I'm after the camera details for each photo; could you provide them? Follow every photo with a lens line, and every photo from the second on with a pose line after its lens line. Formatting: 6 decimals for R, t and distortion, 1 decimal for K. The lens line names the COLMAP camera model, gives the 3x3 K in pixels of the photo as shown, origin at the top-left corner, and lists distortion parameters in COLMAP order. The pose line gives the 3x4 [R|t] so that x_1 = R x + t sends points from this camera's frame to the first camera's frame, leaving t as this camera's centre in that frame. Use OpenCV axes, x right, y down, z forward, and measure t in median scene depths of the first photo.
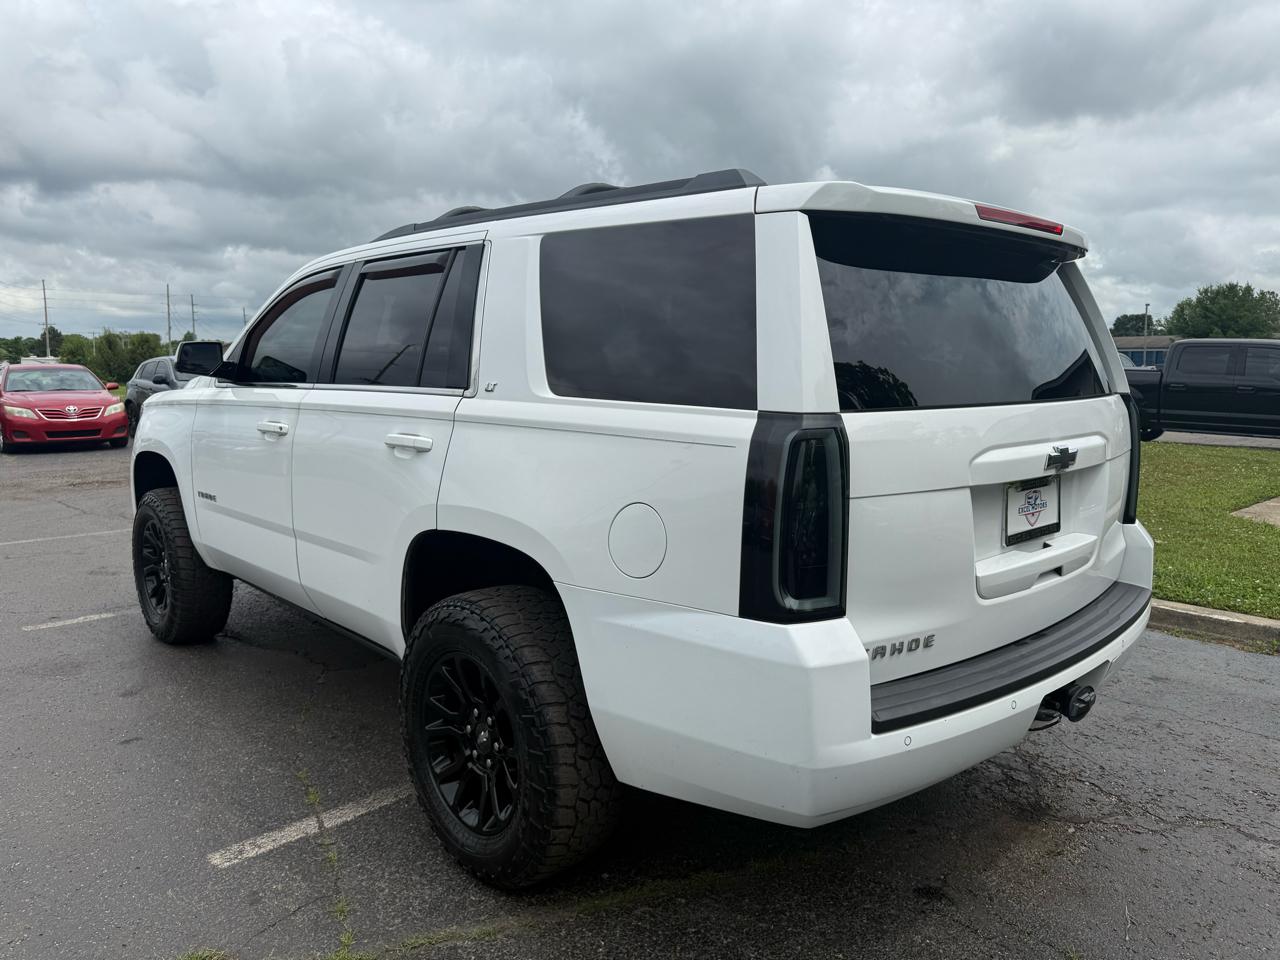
lens RADIAL K [[951.3, 0, 637.5], [0, 951.3, 476.4], [0, 0, 1]] dist [0.059633, -0.072662]
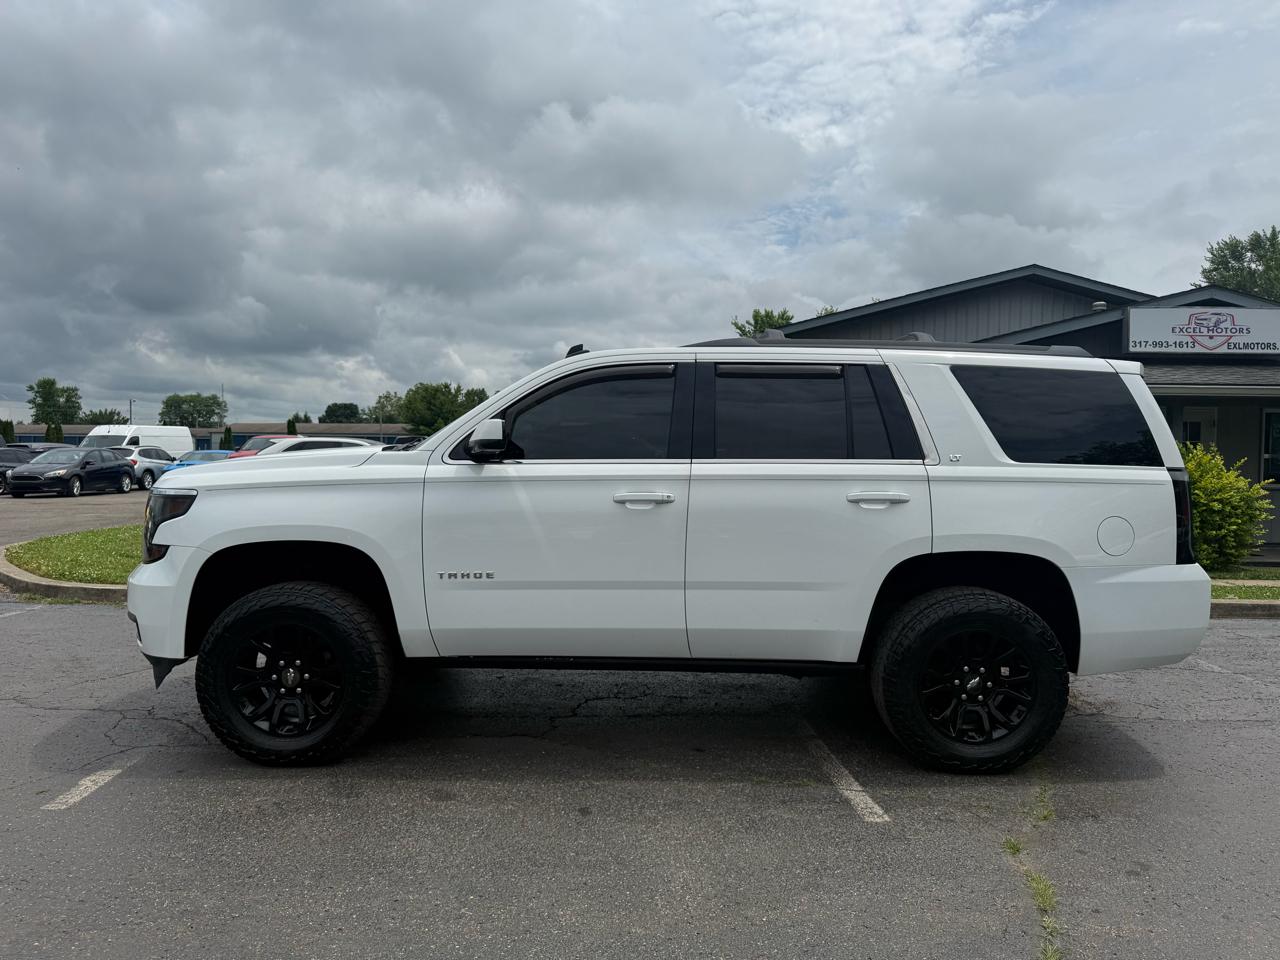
lens RADIAL K [[951.8, 0, 641.5], [0, 951.8, 466.2], [0, 0, 1]] dist [0.057139, -0.071790]
pose [[0.655470, -0.009919, 0.755156, -1.585708], [0.082822, 0.994827, -0.058822, -0.028069], [-0.750666, 0.101100, 0.652900, 0.332147]]
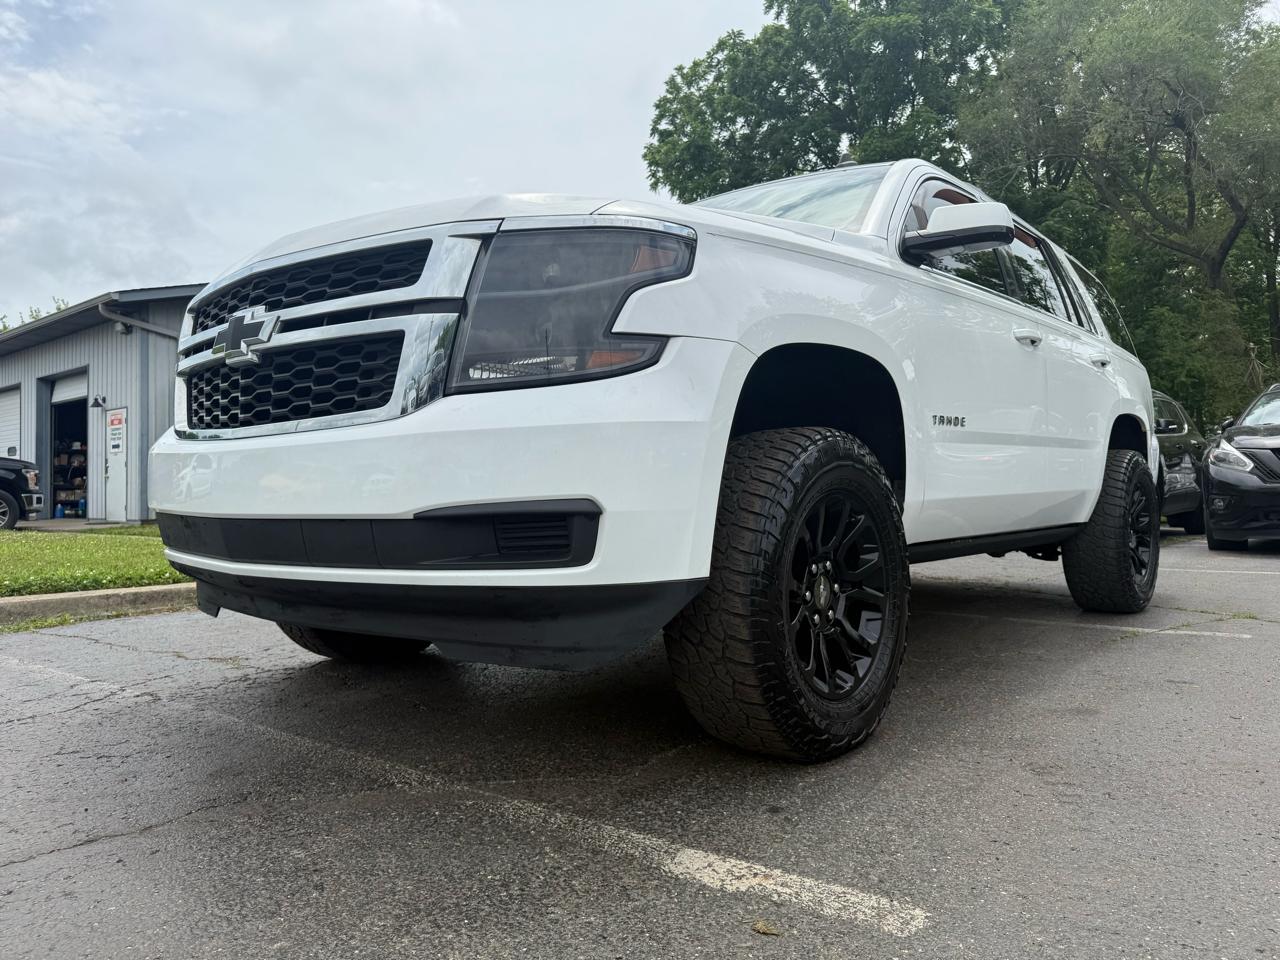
lens RADIAL K [[951.8, 0, 641.5], [0, 951.8, 466.2], [0, 0, 1]] dist [0.057139, -0.071790]
pose [[-0.208556, 0.032978, 0.977454, -1.595520], [0.134485, 0.990904, -0.004738, 0.039400], [-0.968720, 0.130465, -0.211094, 2.069384]]
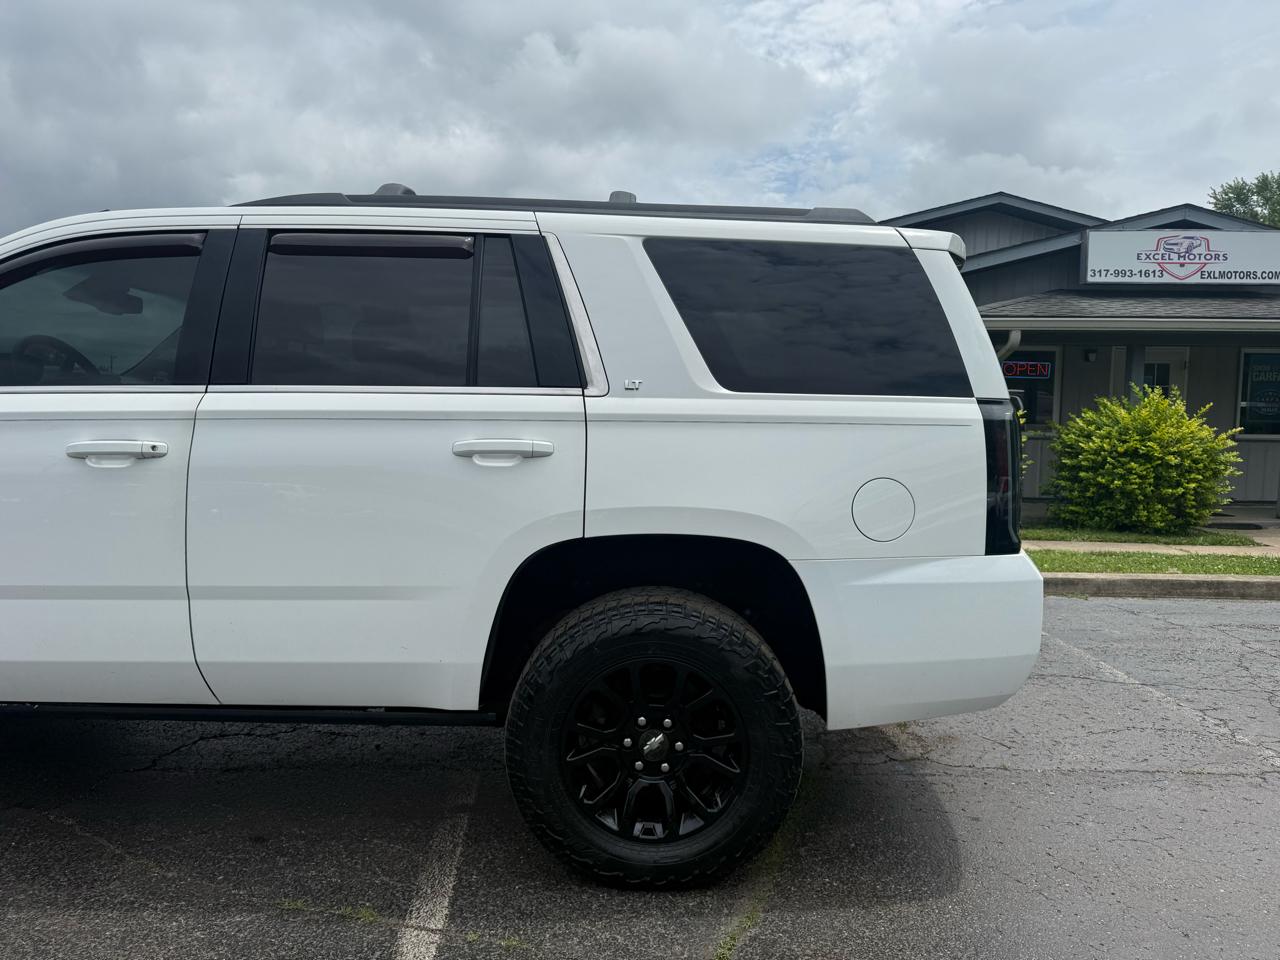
lens RADIAL K [[947.1, 0, 634.5], [0, 947.1, 466.6], [0, 0, 1]] dist [0.068352, -0.084845]
pose [[0.662626, -0.047311, 0.747455, -0.833519], [0.082001, 0.996586, -0.009615, -0.000209], [-0.744448, 0.067663, 0.664243, 0.331758]]
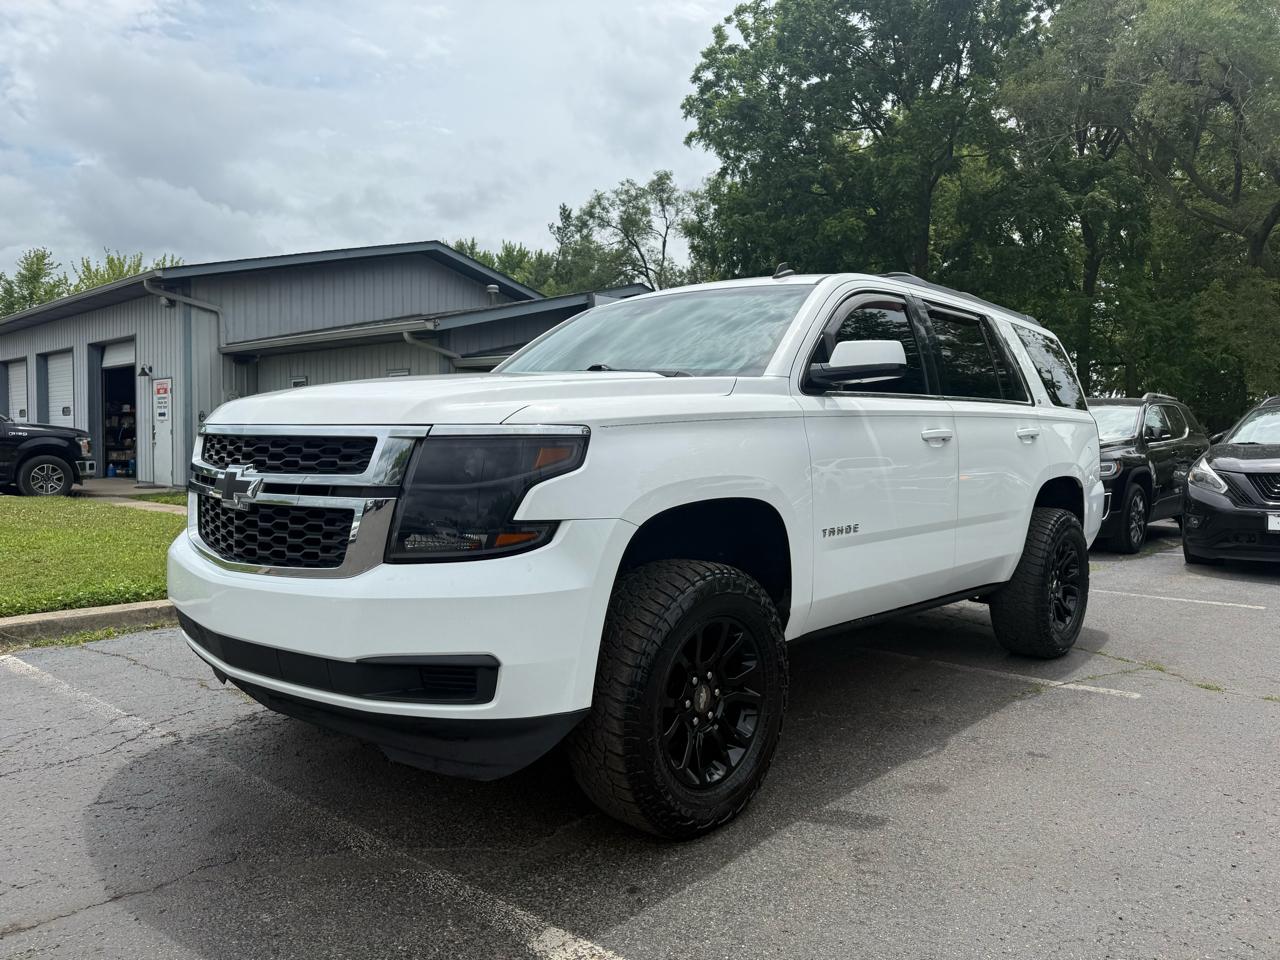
lens RADIAL K [[951.3, 0, 637.5], [0, 951.3, 476.4], [0, 0, 1]] dist [0.059633, -0.072662]
pose [[-0.163857, -0.036676, 0.985802, -1.796036], [0.113671, 0.991950, 0.055798, -0.133422], [-0.979913, 0.121200, -0.158369, 1.957062]]
